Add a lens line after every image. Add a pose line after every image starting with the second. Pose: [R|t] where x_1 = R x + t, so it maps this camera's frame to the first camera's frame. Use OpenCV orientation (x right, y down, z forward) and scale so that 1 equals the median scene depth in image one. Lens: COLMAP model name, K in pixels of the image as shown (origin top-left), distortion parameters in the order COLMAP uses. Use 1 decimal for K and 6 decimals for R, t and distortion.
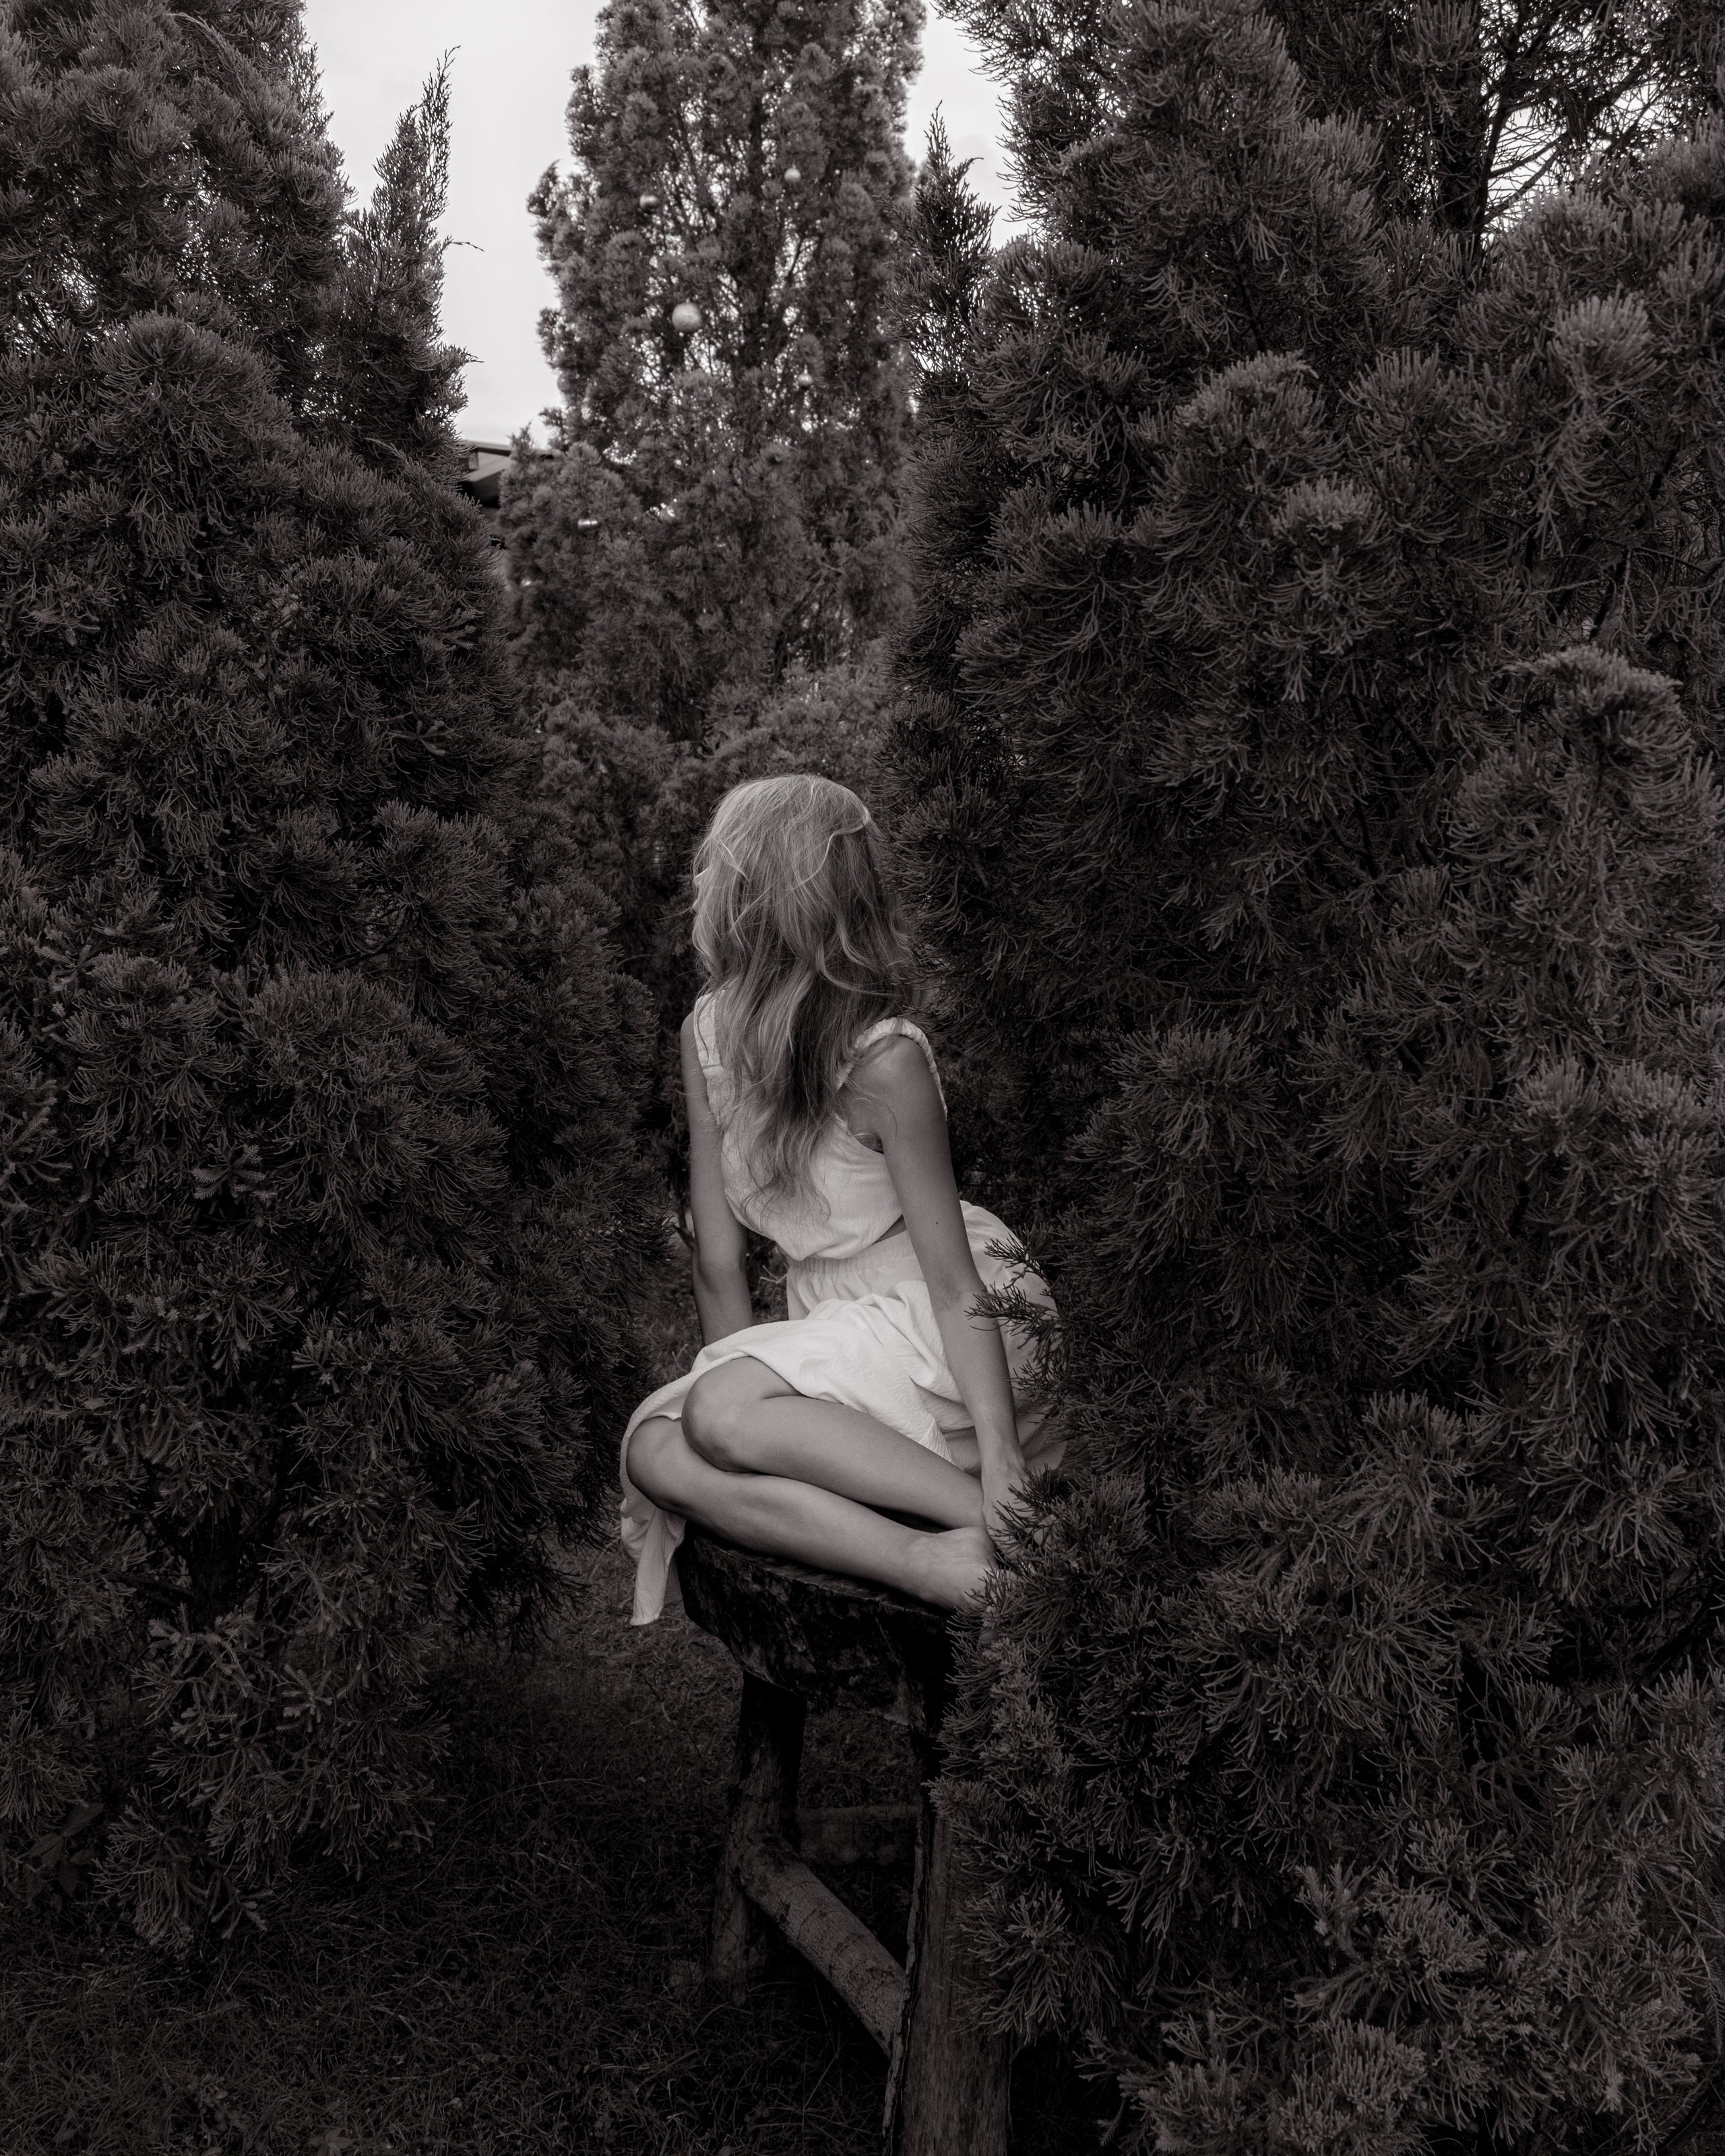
lens RADIAL K [[1802.6, 0, 955.6], [0, 1802.6, 1021.4], [0, 0, 1]] dist [-0.030260, 0.005932]
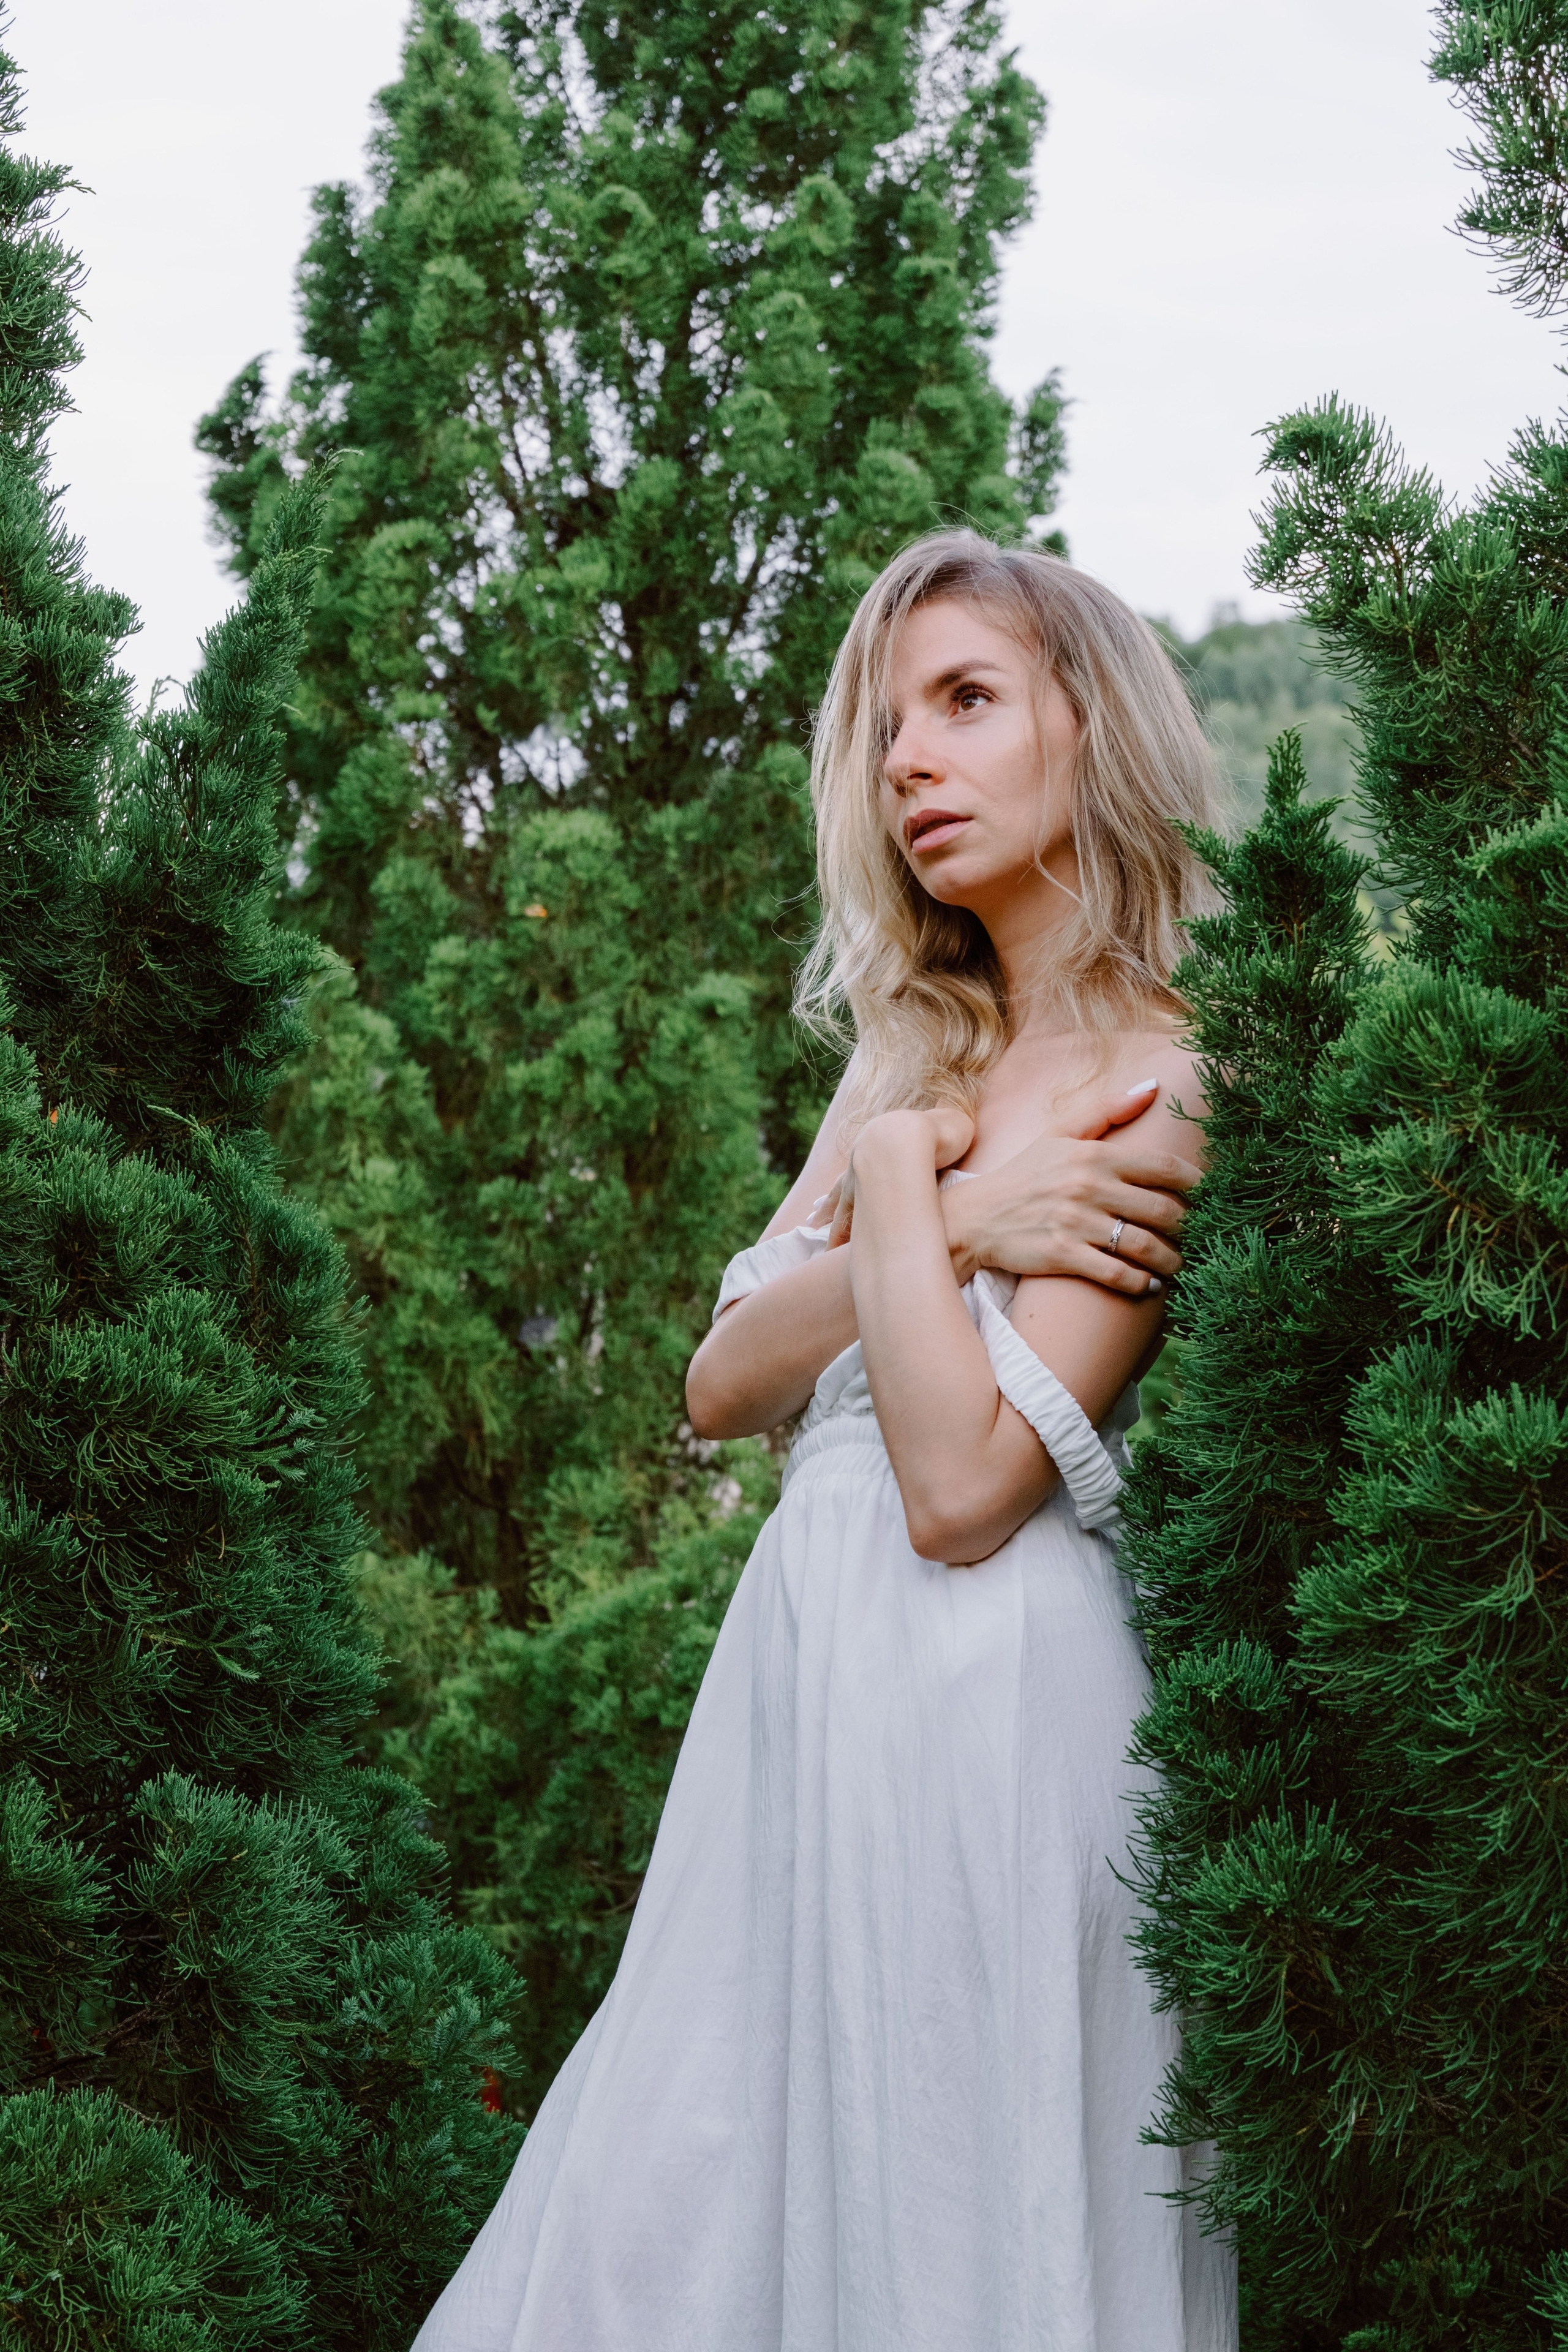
lens RADIAL K [[4741.3, 0, 888.2], [0, 4741.3, 1235.4], [0, 0, 1]] dist [-0.015259, 0.000000]
pose [[0.999328, 0.036636, -0.001012, -0.049832], [-0.036046, 0.977510, -0.207786, 0.003805], [-0.006623, 0.207683, 0.978174, -0.206119]]
